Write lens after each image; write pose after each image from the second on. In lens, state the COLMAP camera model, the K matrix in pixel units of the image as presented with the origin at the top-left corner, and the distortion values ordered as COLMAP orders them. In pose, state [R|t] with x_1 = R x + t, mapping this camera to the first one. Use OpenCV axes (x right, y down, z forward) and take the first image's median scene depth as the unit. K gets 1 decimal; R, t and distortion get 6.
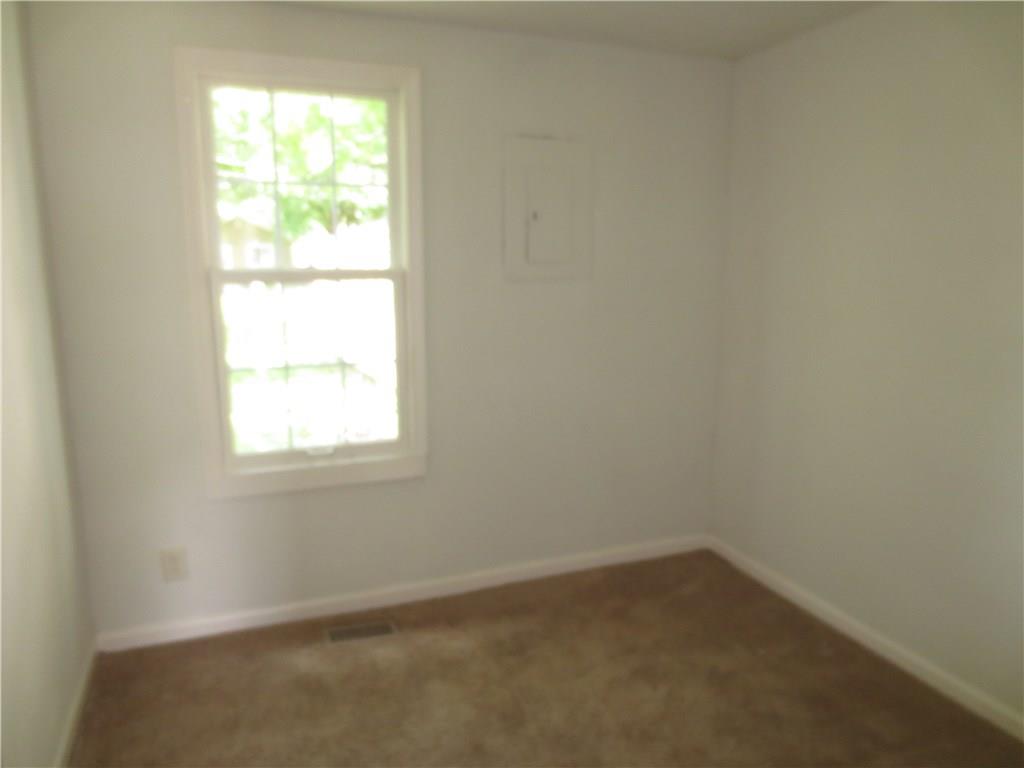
lens RADIAL K [[727.4, 0, 507.4], [0, 727.4, 384.3], [0, 0, 1]] dist [-0.027311, 0.001256]
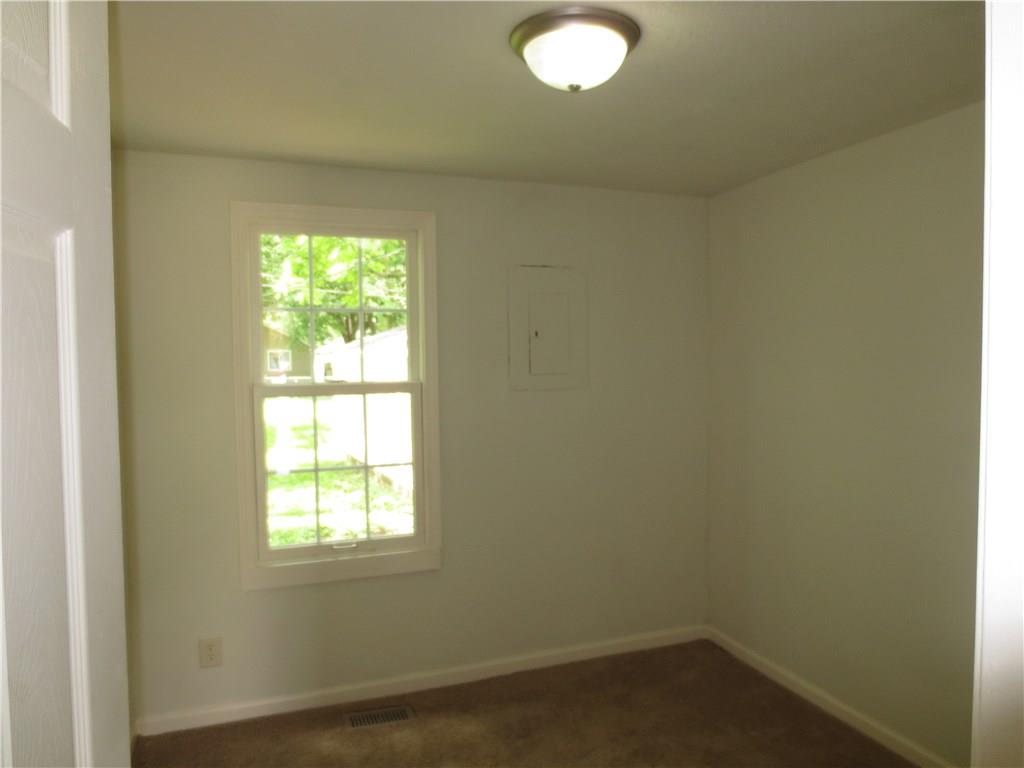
lens RADIAL K [[727.4, 0, 507.4], [0, 727.4, 384.3], [0, 0, 1]] dist [-0.027311, 0.001256]
pose [[0.999720, -0.012857, -0.019871, 0.014934], [0.009928, 0.989956, -0.141024, 0.006951], [0.021485, 0.140787, 0.989807, -0.122077]]
